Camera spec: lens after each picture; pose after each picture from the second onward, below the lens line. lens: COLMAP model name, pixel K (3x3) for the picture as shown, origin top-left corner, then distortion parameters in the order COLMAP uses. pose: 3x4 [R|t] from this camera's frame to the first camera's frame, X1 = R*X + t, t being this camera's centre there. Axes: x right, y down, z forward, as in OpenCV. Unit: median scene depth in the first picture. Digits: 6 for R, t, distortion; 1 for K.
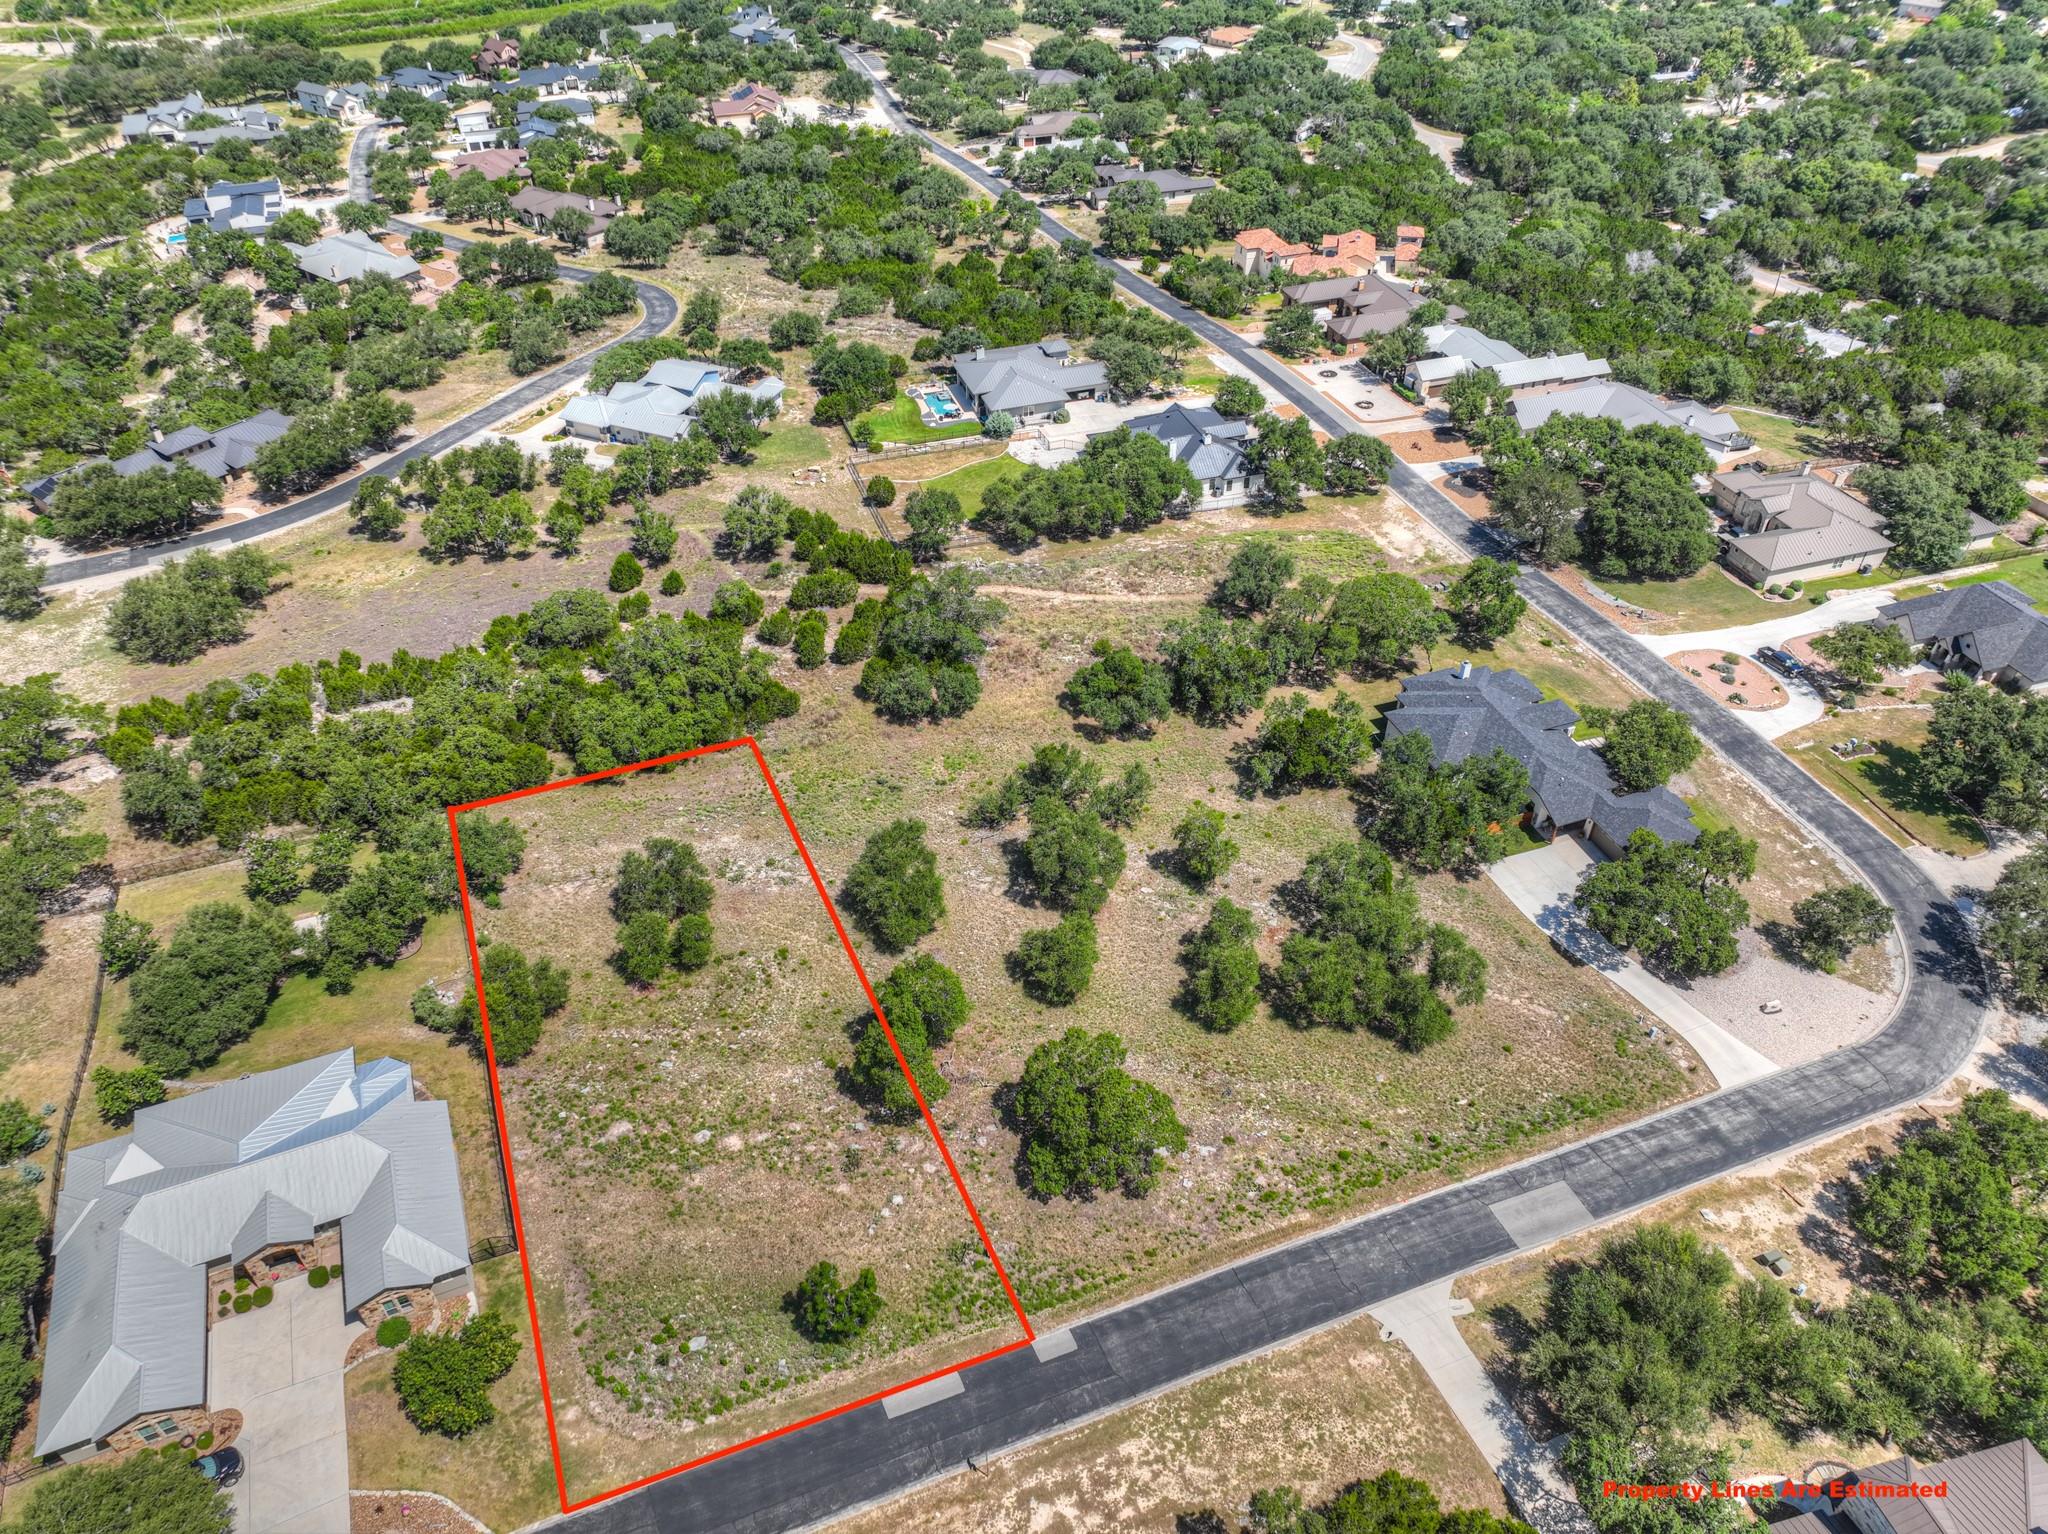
lens RADIAL K [[1441.7, 0, 1024.3], [0, 1441.7, 767.4], [0, 0, 1]] dist [-0.004843, 0.024617]
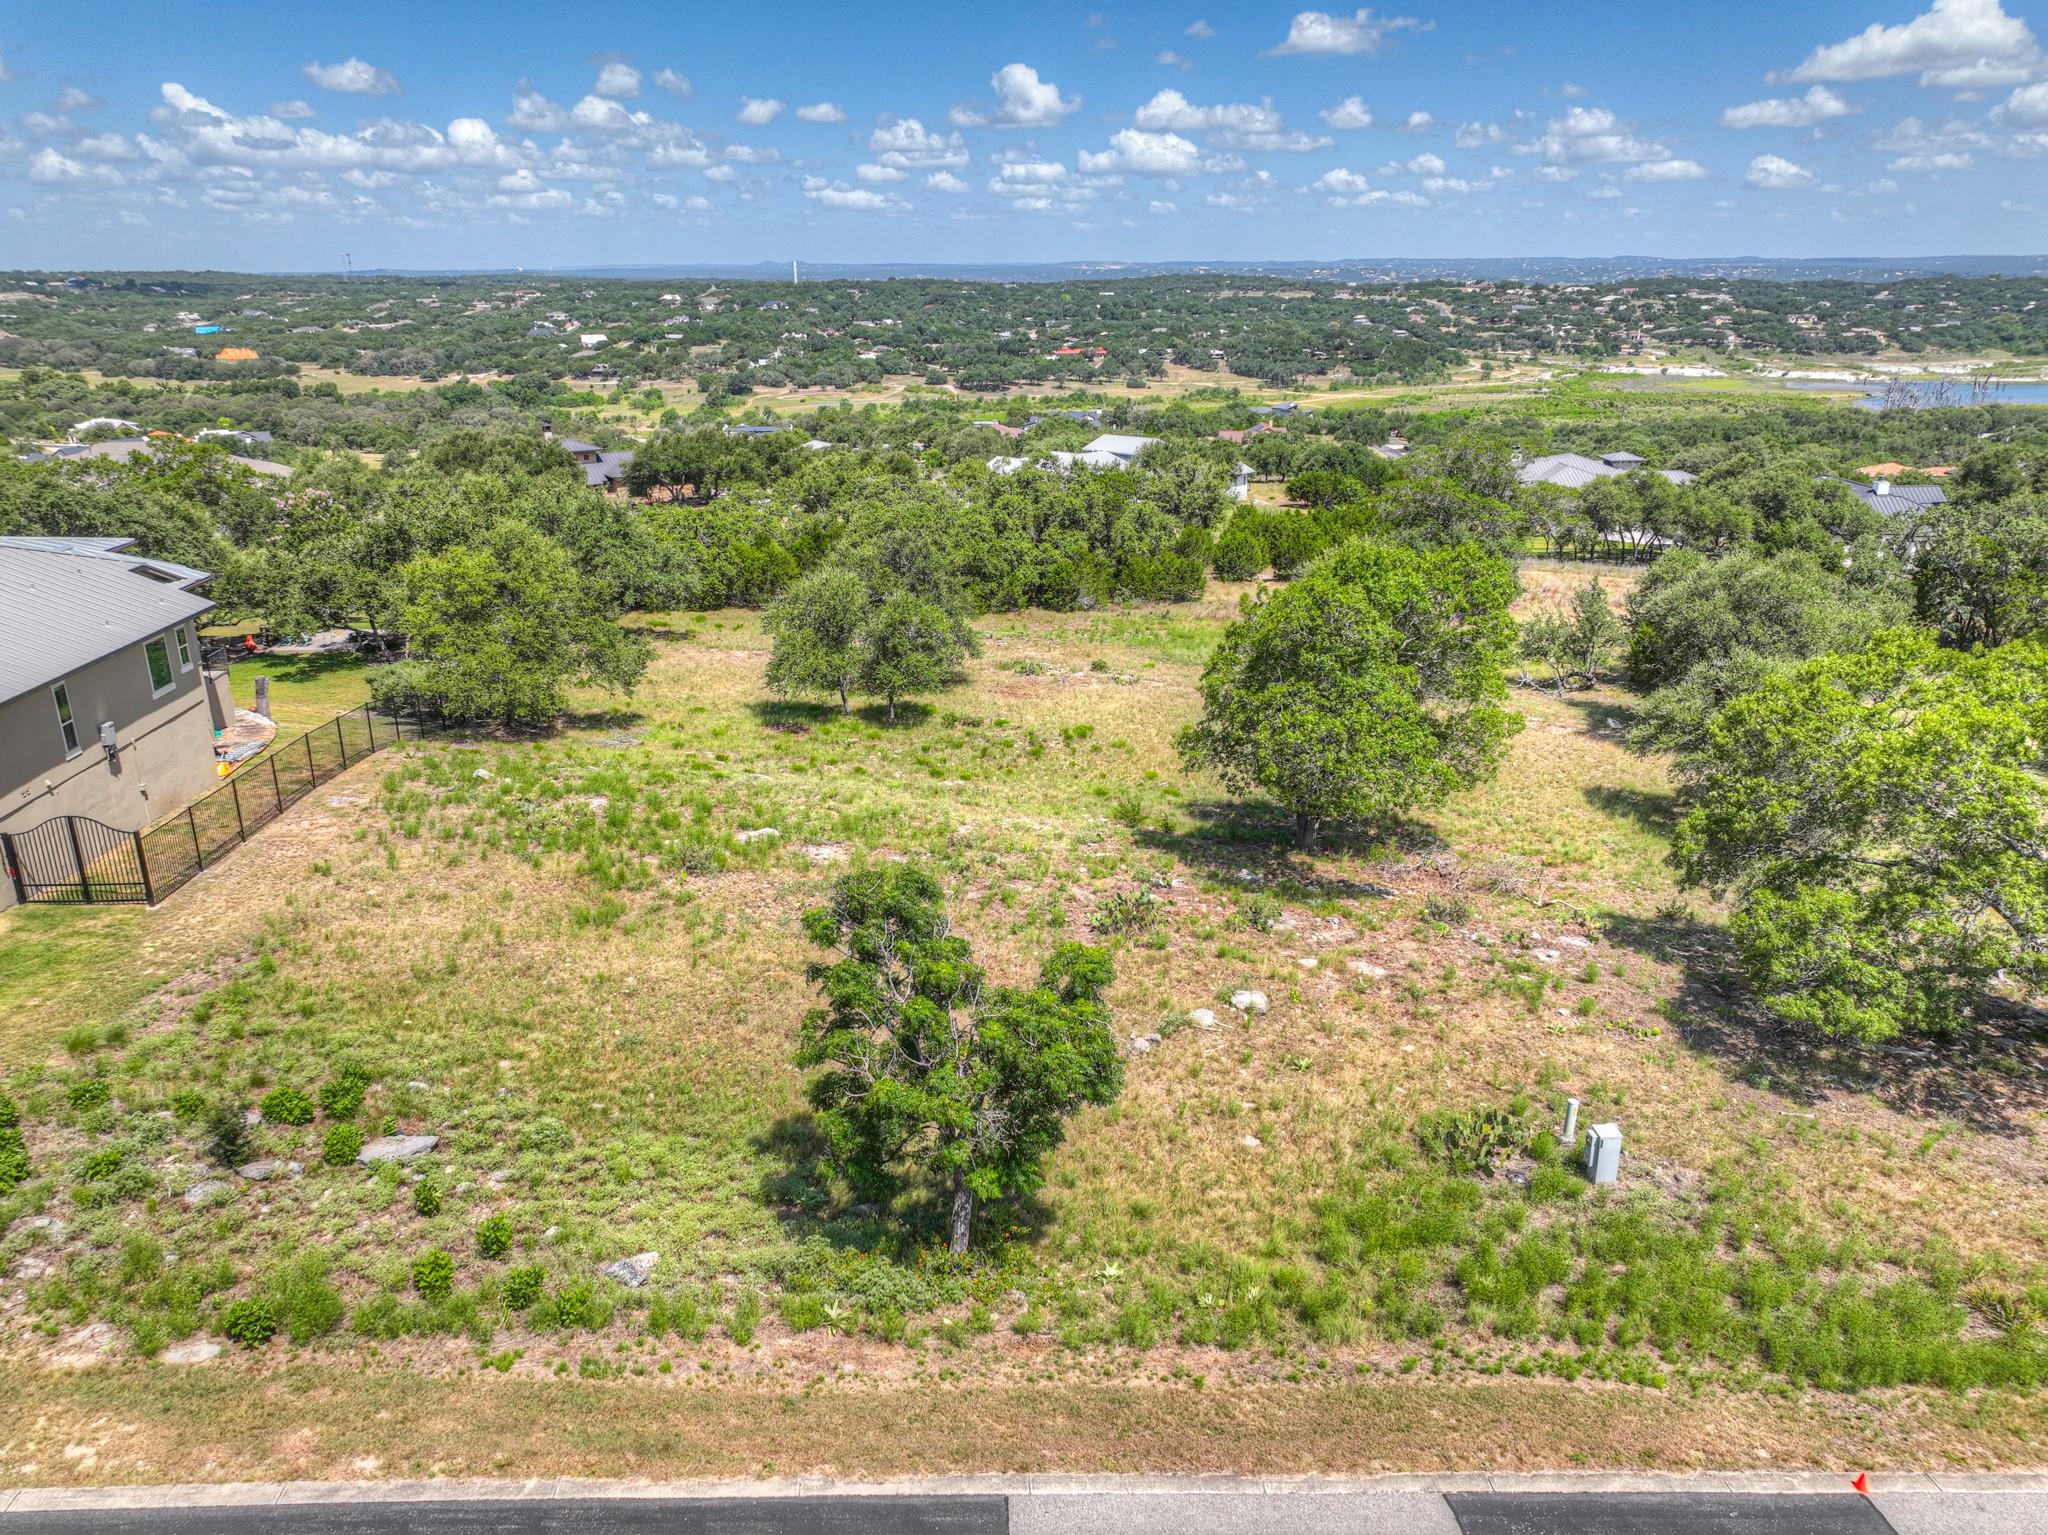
lens RADIAL K [[1441.7, 0, 1025.2], [0, 1441.7, 768.0], [0, 0, 1]] dist [-0.004843, 0.024617]
pose [[0.943853, 0.106649, -0.312678, -0.030795], [-0.210072, 0.924218, -0.318890, 0.251593], [0.254973, 0.366670, 0.894730, 0.492865]]
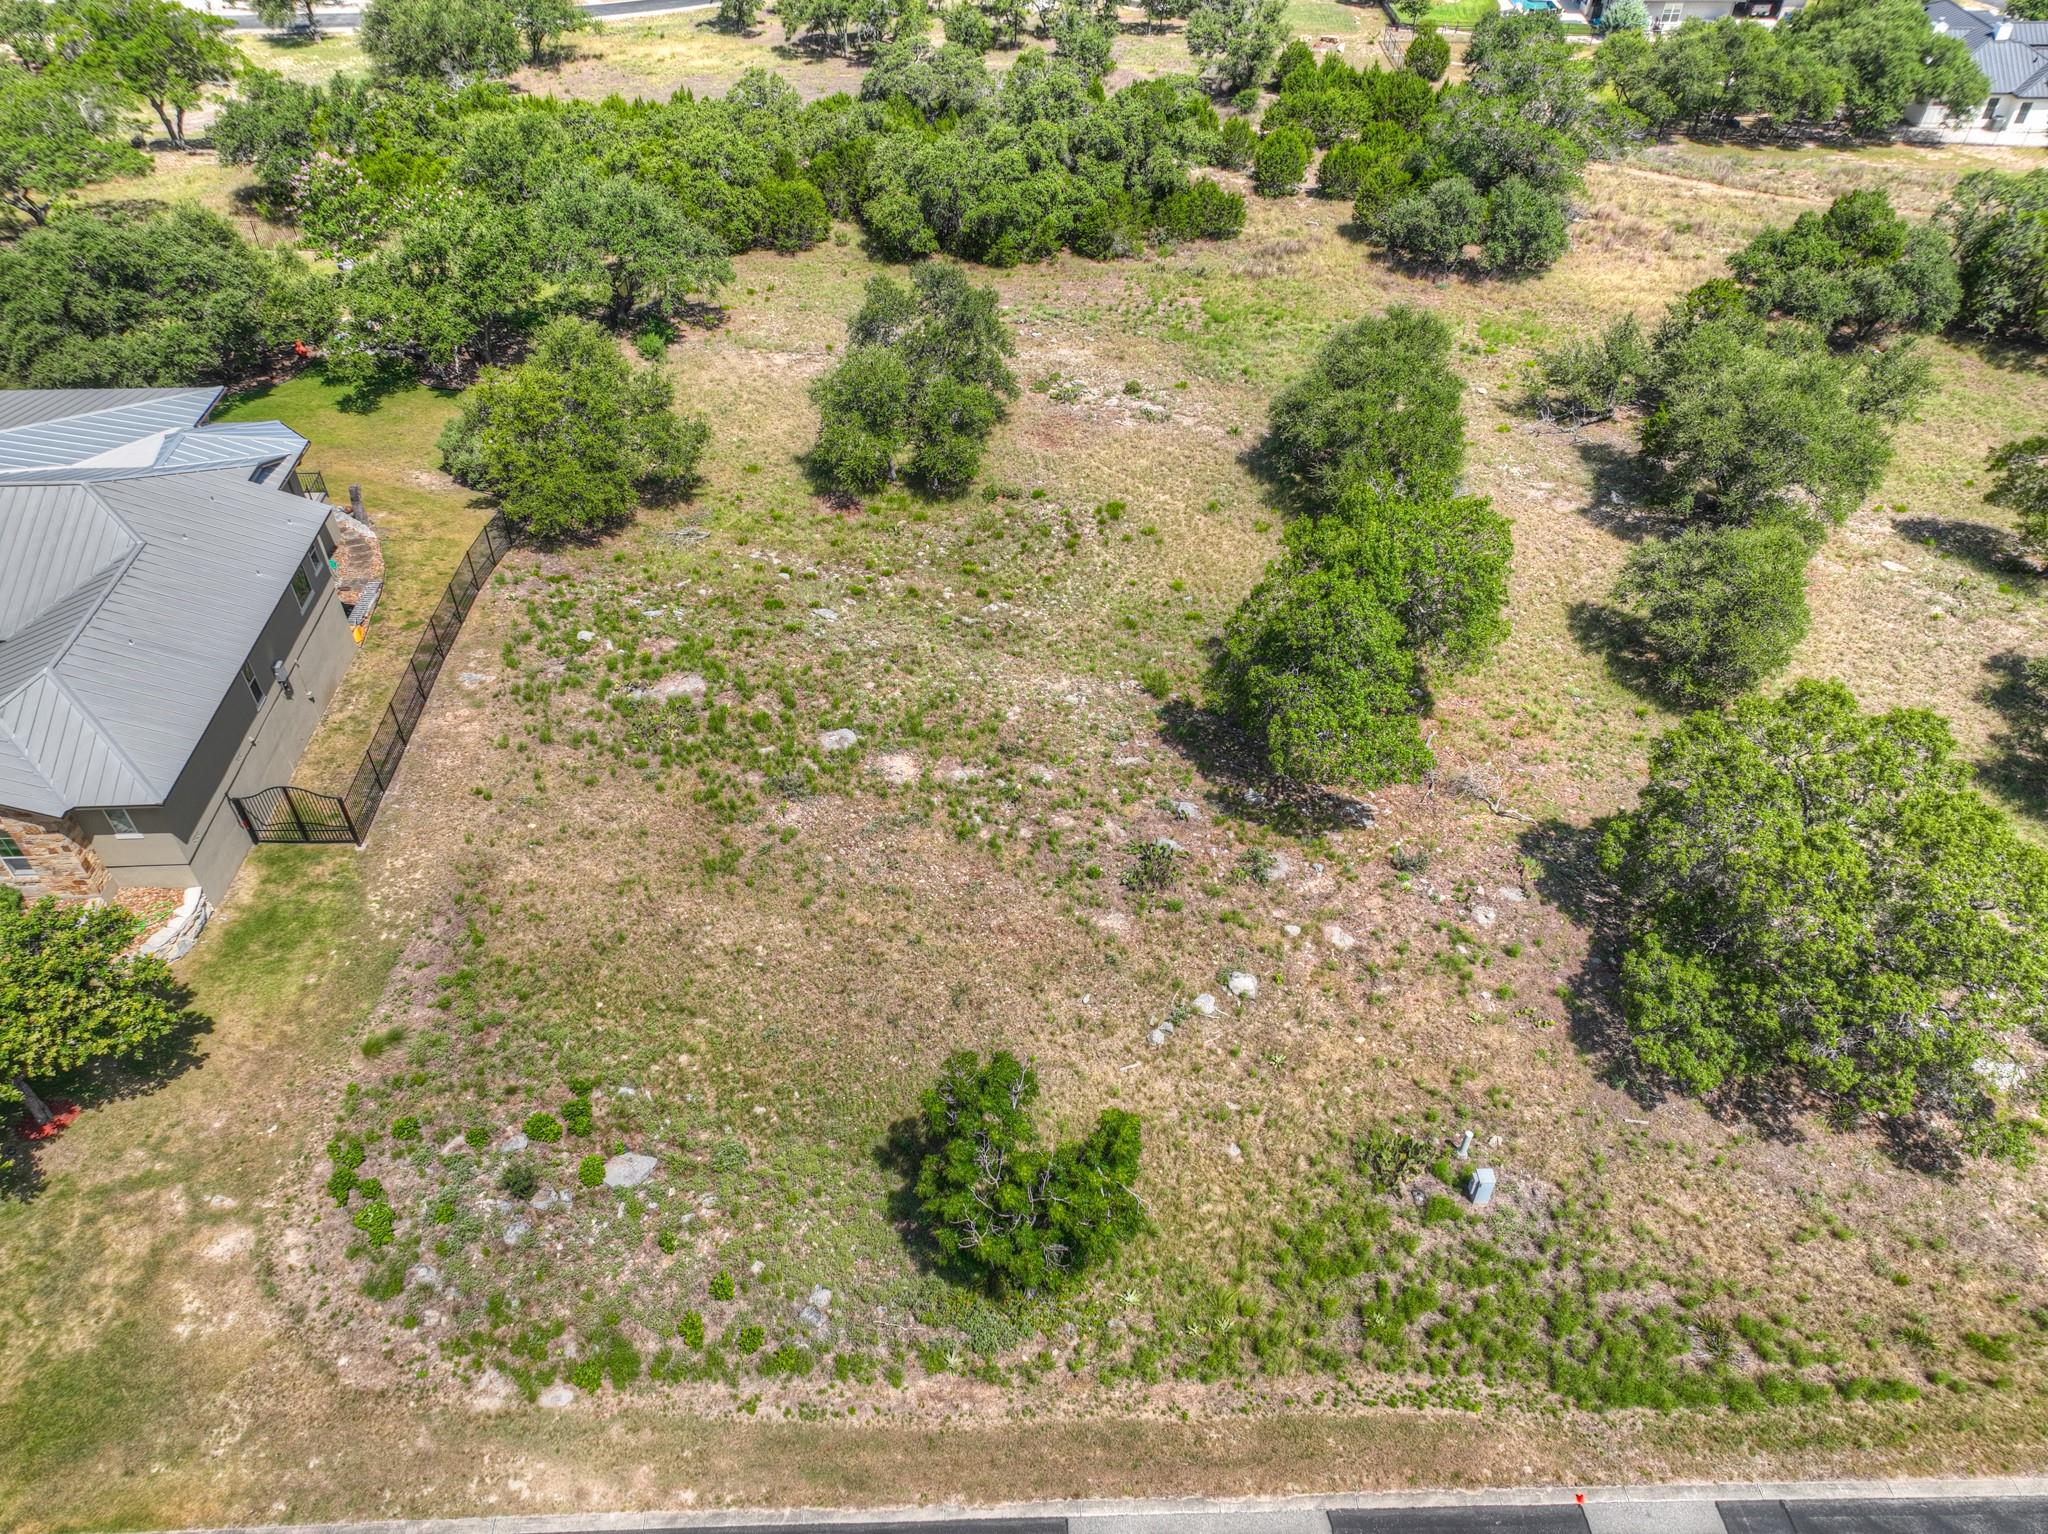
lens RADIAL K [[1441.7, 0, 1023.2], [0, 1441.7, 765.5], [0, 0, 1]] dist [-0.004843, 0.024617]
pose [[0.938742, 0.235069, -0.252006, -0.041983], [-0.224965, 0.971948, 0.068611, 0.161142], [0.261065, -0.007715, 0.965291, 0.430280]]
